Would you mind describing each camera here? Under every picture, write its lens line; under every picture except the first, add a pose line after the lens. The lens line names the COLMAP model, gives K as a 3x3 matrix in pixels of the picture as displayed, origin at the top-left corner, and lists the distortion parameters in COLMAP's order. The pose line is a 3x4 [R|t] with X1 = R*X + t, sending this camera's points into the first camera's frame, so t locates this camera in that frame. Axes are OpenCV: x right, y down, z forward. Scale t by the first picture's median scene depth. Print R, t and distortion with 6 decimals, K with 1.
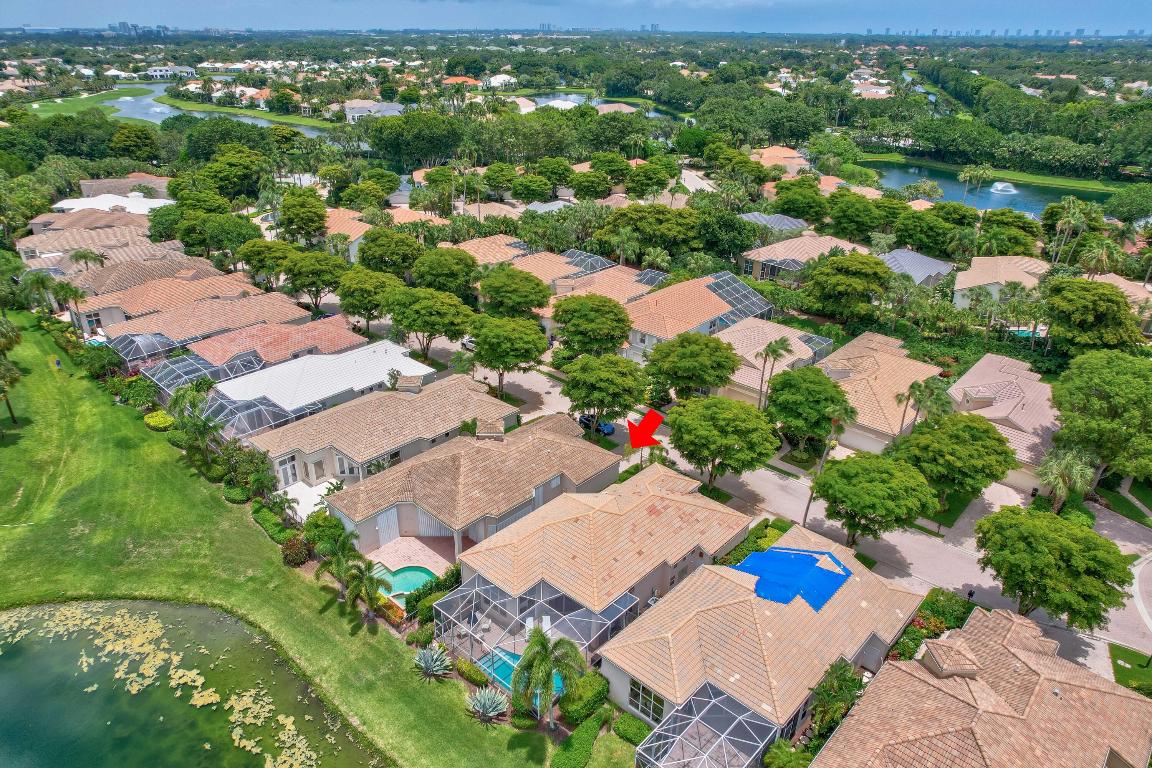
lens RADIAL K [[765.3, 0, 553.2], [0, 765.3, 389.0], [0, 0, 1]] dist [-0.067223, 0.063207]
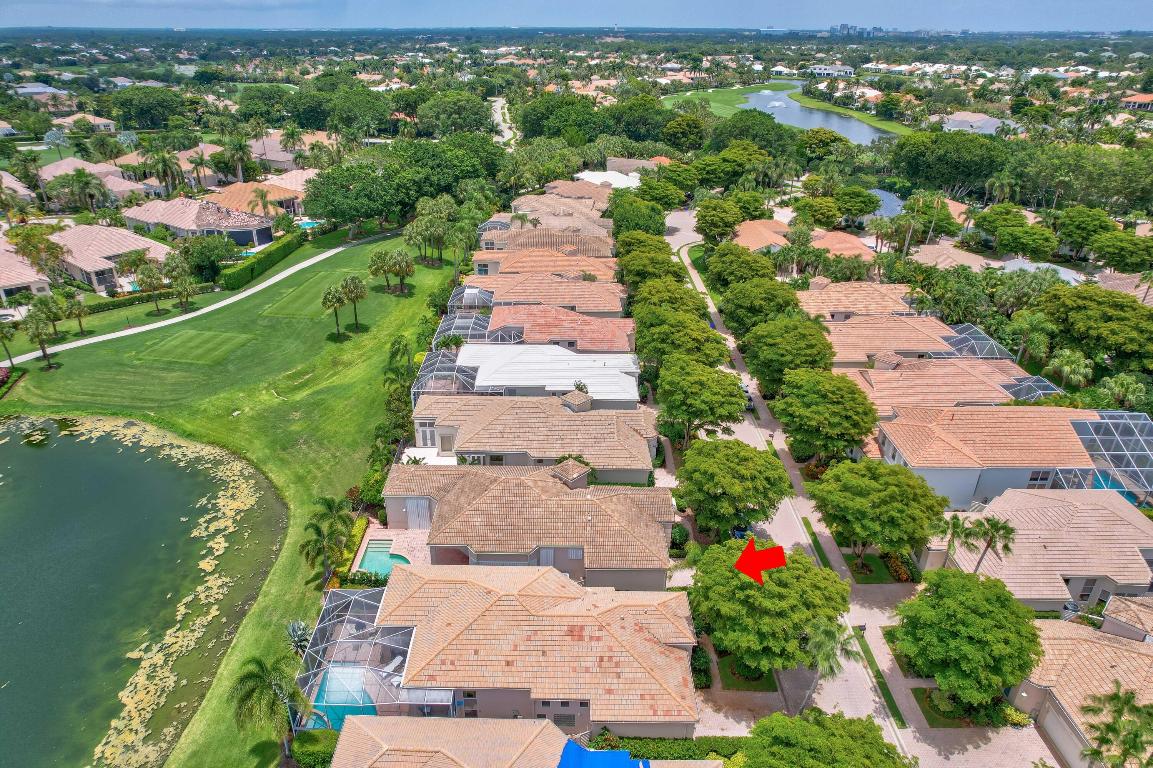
lens RADIAL K [[766.0, 0, 553.7], [0, 766.0, 389.0], [0, 0, 1]] dist [-0.067223, 0.063207]
pose [[0.673641, 0.319079, -0.666631, 0.337972], [-0.319827, 0.939024, 0.126269, -0.104012], [0.666272, 0.128146, 0.734615, 0.215404]]
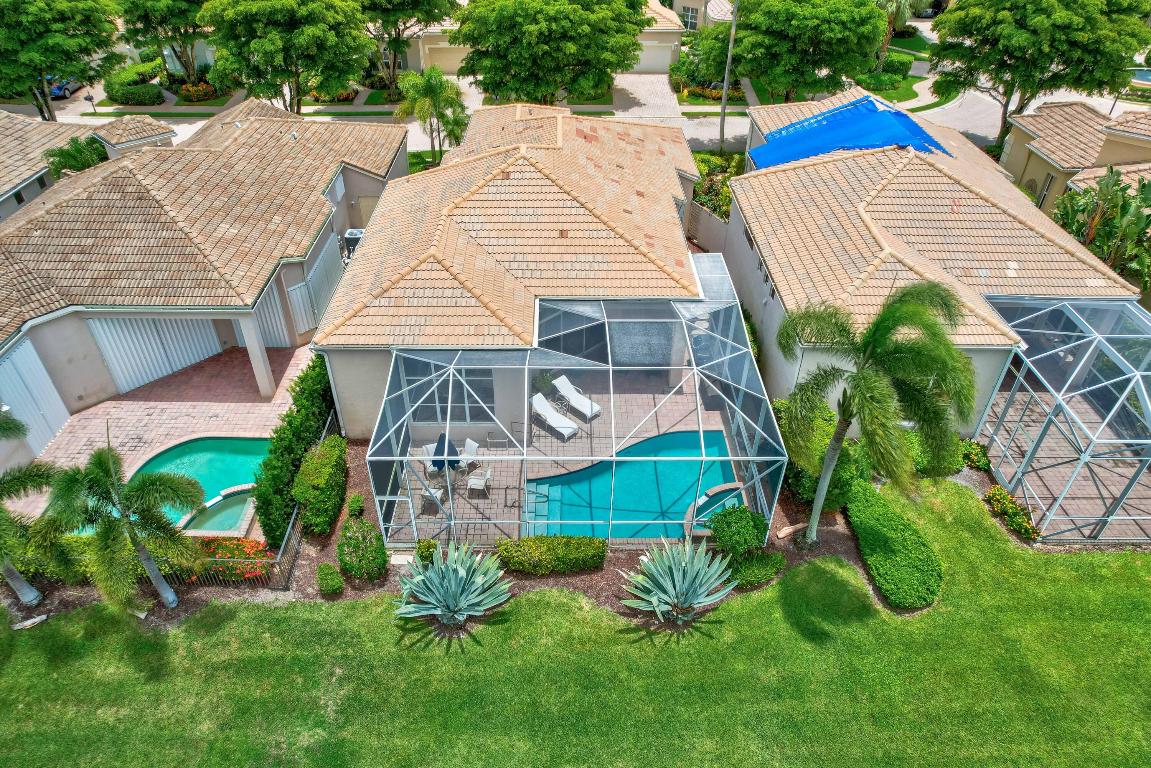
lens RADIAL K [[764.6, 0, 552.7], [0, 764.6, 389.0], [0, 0, 1]] dist [-0.067223, 0.063207]
pose [[0.729524, -0.420855, 0.539144, -0.142725], [0.306396, 0.905846, 0.292513, 0.092933], [-0.611487, -0.048203, 0.789785, 0.352793]]
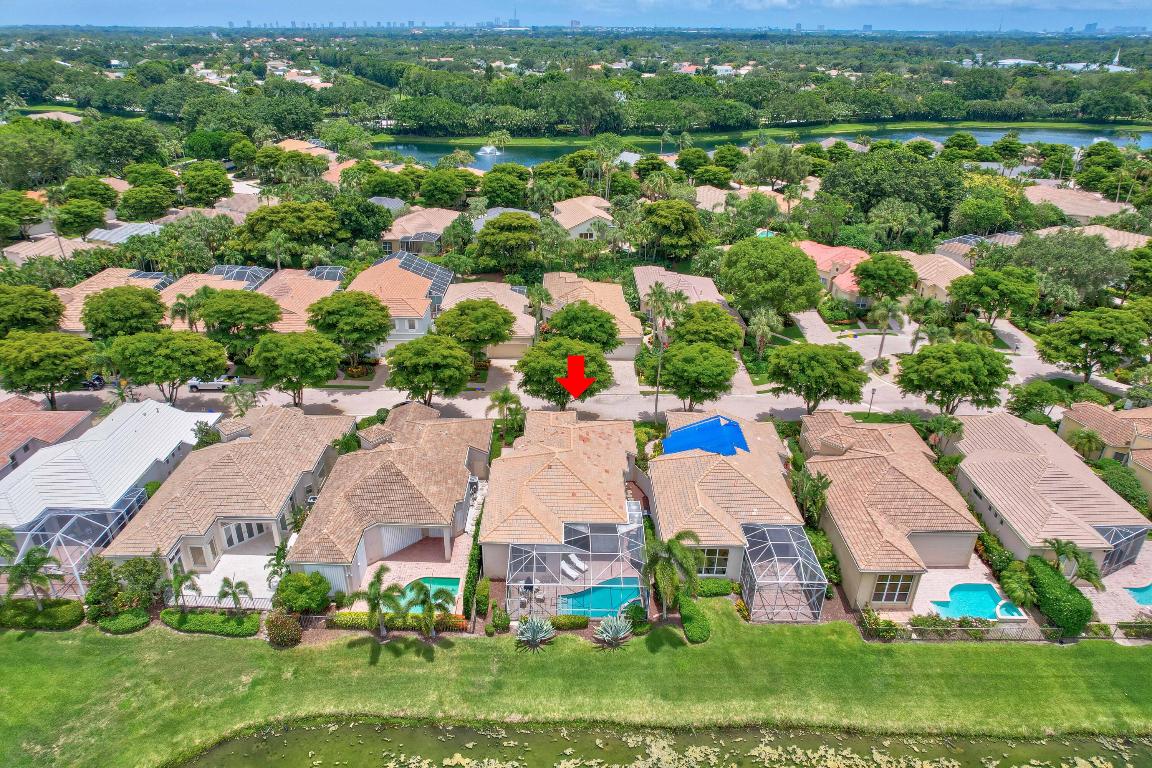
lens RADIAL K [[765.3, 0, 553.2], [0, 765.3, 389.0], [0, 0, 1]] dist [-0.067223, 0.063207]
pose [[0.734305, -0.297755, 0.610031, -0.343747], [0.293133, 0.949645, 0.110670, -0.031125], [-0.612265, 0.097555, 0.784611, 0.072824]]
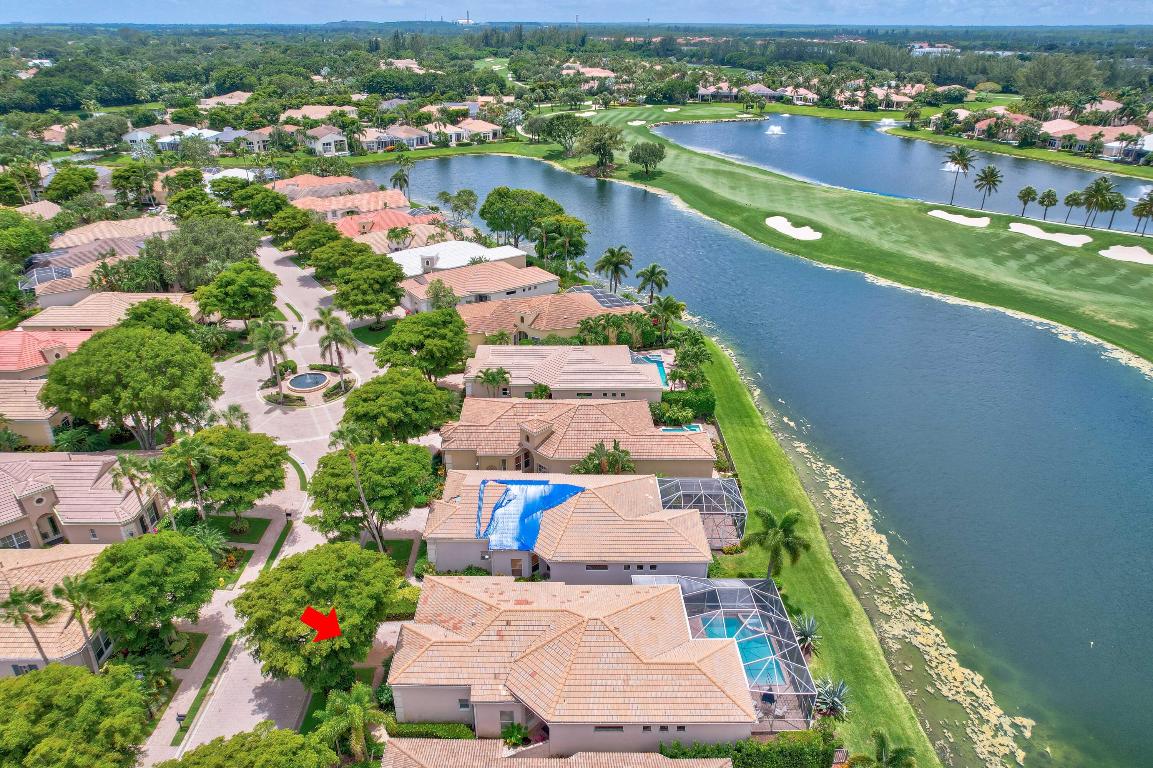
lens RADIAL K [[766.0, 0, 553.7], [0, 766.0, 389.0], [0, 0, 1]] dist [-0.067223, 0.063207]
pose [[-0.674791, -0.327604, 0.661312, -0.217832], [0.327954, 0.669631, 0.666364, -0.319902], [-0.661138, 0.666536, -0.344422, 0.661036]]
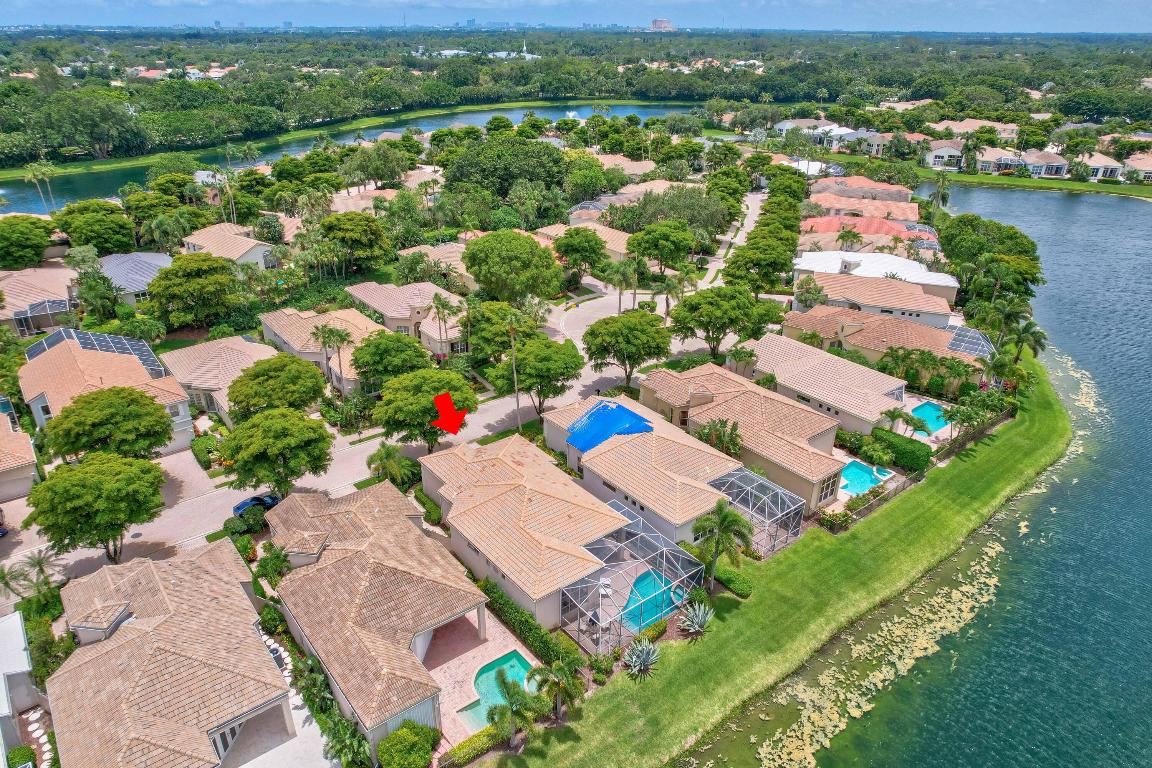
lens RADIAL K [[765.3, 0, 553.2], [0, 765.3, 389.0], [0, 0, 1]] dist [-0.067223, 0.063207]
pose [[0.146172, -0.437029, 0.887490, -0.464049], [0.427567, 0.836914, 0.341703, -0.166753], [-0.892087, 0.329514, 0.309193, 0.347423]]
